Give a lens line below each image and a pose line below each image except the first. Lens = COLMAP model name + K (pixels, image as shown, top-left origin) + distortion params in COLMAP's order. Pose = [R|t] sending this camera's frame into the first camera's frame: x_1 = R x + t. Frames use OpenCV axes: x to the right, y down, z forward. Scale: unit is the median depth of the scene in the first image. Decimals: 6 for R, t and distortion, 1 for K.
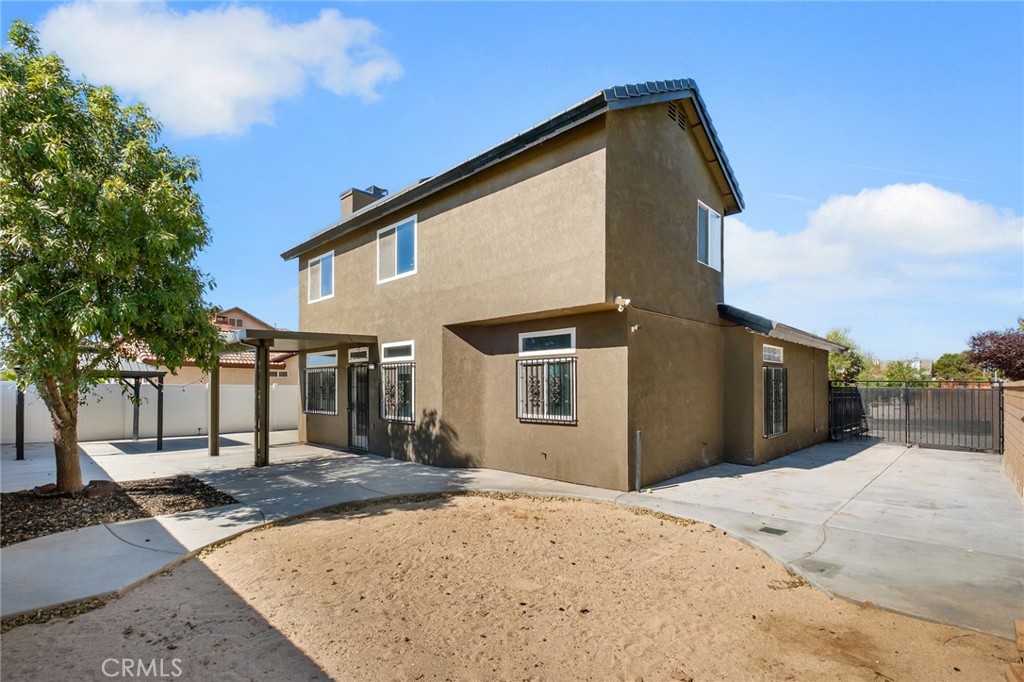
lens RADIAL K [[477.8, 0, 494.1], [0, 477.8, 394.5], [0, 0, 1]] dist [0.006592, 0.000339]
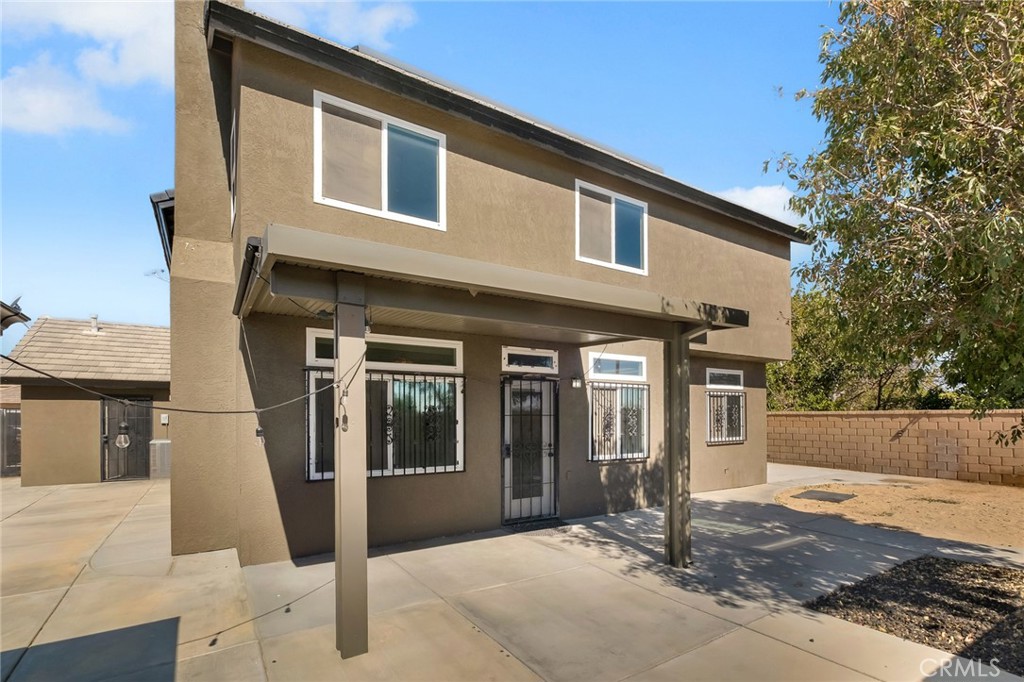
lens RADIAL K [[477.8, 0, 494.6], [0, 477.8, 401.4], [0, 0, 1]] dist [0.006592, 0.000339]
pose [[0.236517, 0.008550, 0.971590, -1.002290], [-0.003571, 0.999962, -0.007931, -0.031730], [-0.971621, -0.001593, 0.236538, 1.047862]]
